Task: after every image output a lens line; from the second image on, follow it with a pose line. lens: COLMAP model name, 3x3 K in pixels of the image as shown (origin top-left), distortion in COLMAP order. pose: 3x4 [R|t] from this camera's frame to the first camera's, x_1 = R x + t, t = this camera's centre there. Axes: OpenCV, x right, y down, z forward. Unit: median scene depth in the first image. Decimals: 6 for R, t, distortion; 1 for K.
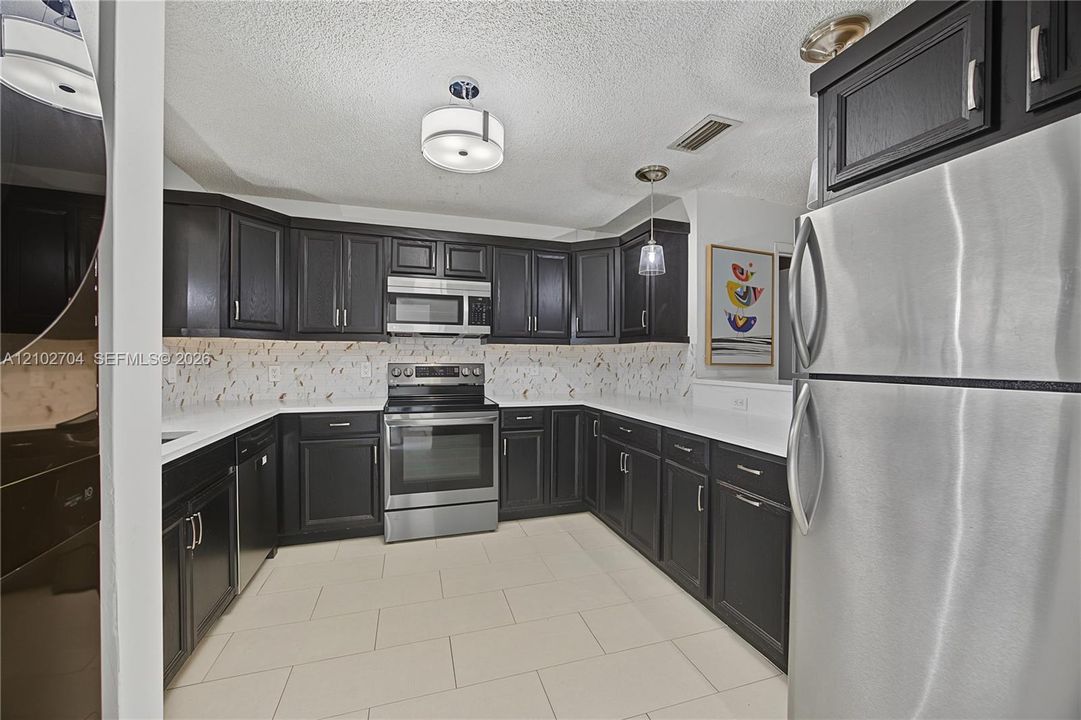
lens RADIAL K [[422.3, 0, 544.3], [0, 422.3, 359.5], [0, 0, 1]] dist [-0.013899, -0.000047]
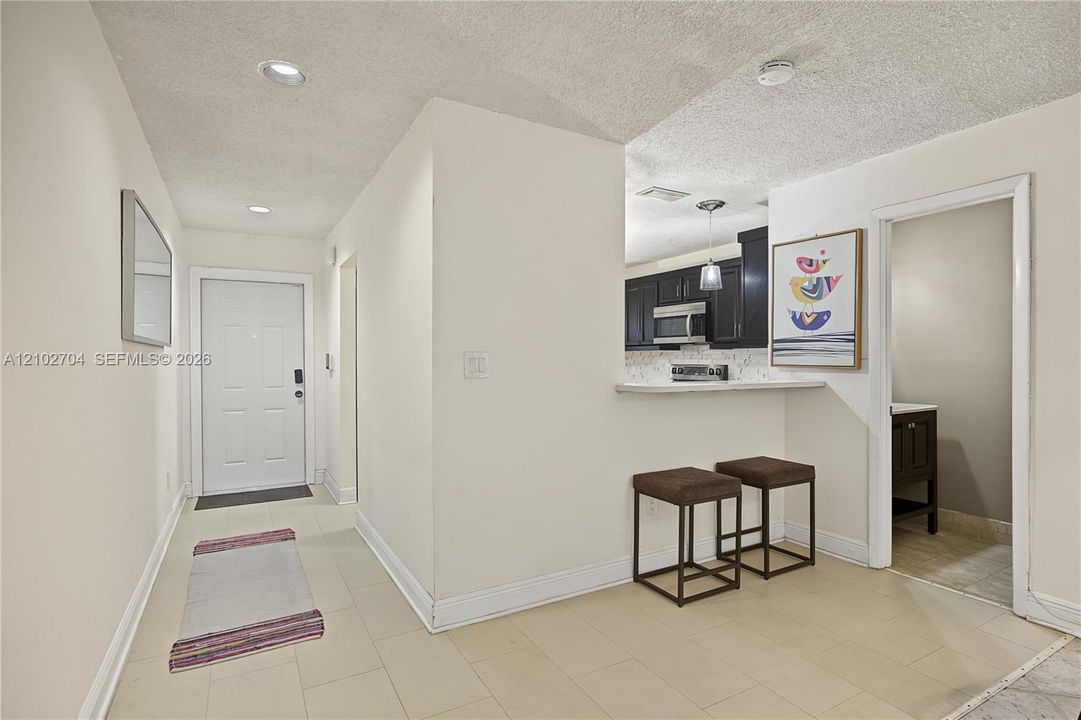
lens RADIAL K [[543.8, 0, 546.3], [0, 543.8, 363.6], [0, 0, 1]] dist [-0.012706, -0.000248]
pose [[0.202254, 0.000436, -0.979333, 1.479555], [-0.005097, 0.999987, -0.000608, 0.010005], [0.979320, 0.005115, 0.202253, 0.212756]]
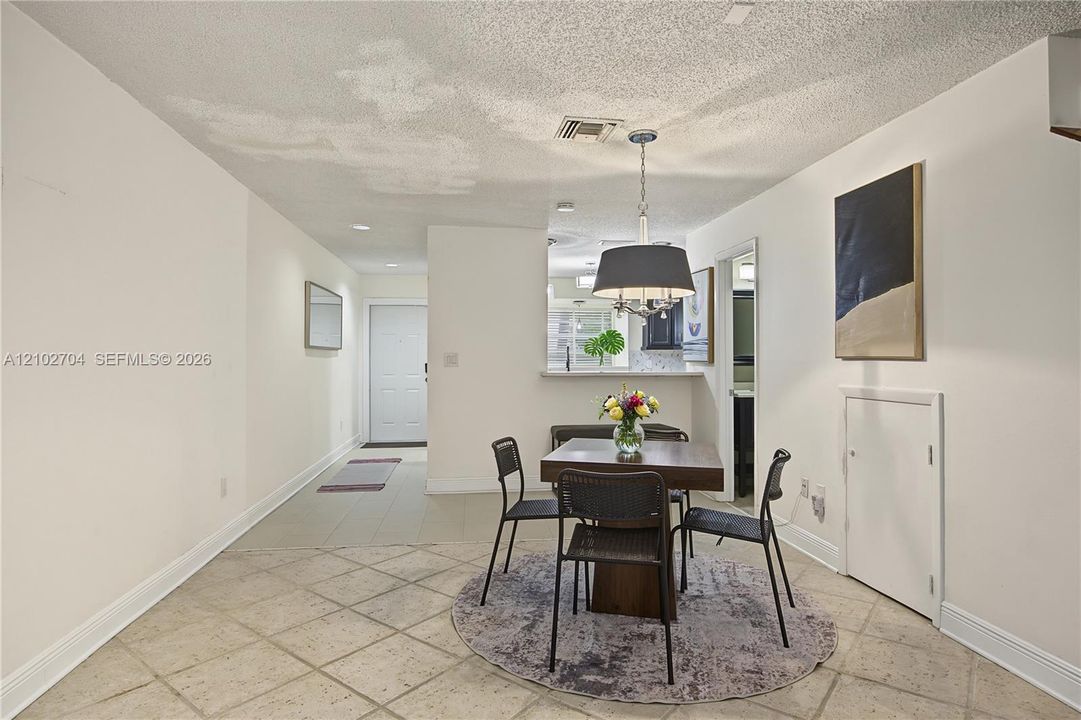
lens RADIAL K [[611.7, 0, 536.0], [0, 611.7, 354.1], [0, 0, 1]] dist [-0.001672, 0.000158]
pose [[-0.205845, -0.011212, -0.978520, 2.374573], [-0.009375, 0.999911, -0.009485, 0.011543], [0.978540, 0.007221, -0.205932, 0.905881]]
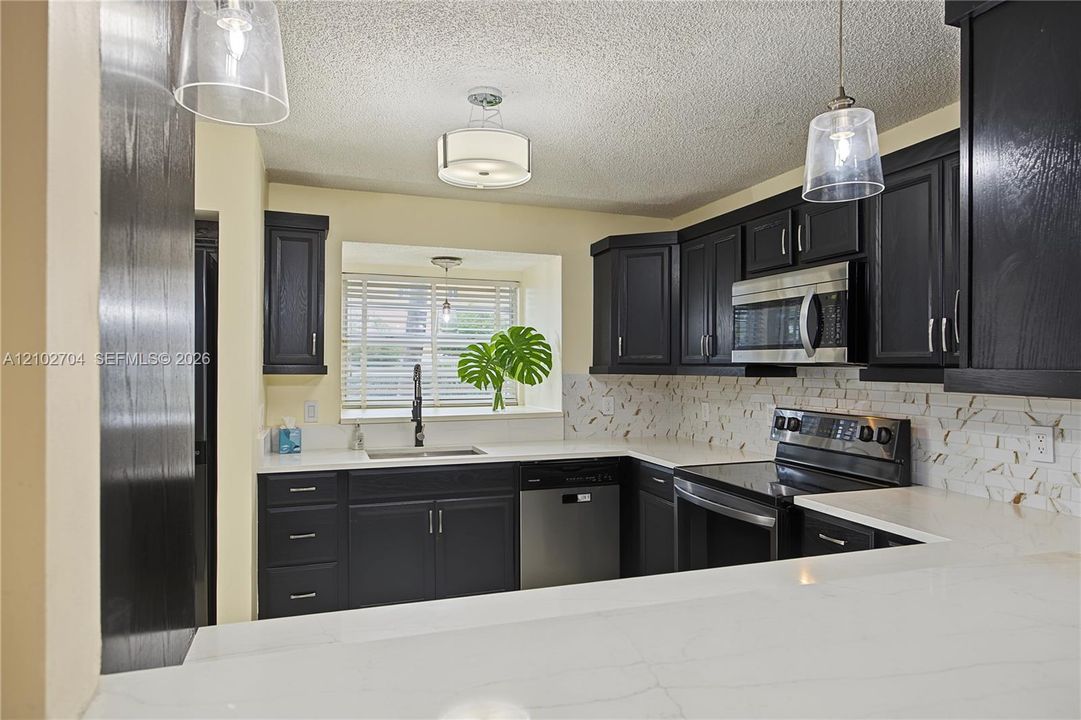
lens RADIAL K [[671.1, 0, 540.1], [0, 671.1, 366.0], [0, 0, 1]] dist [0.000703, 0.002568]
pose [[0.016921, -0.002963, -0.999852, 0.724848], [-0.009553, 0.999949, -0.003125, -0.053187], [0.999811, 0.009605, 0.016892, 0.657189]]
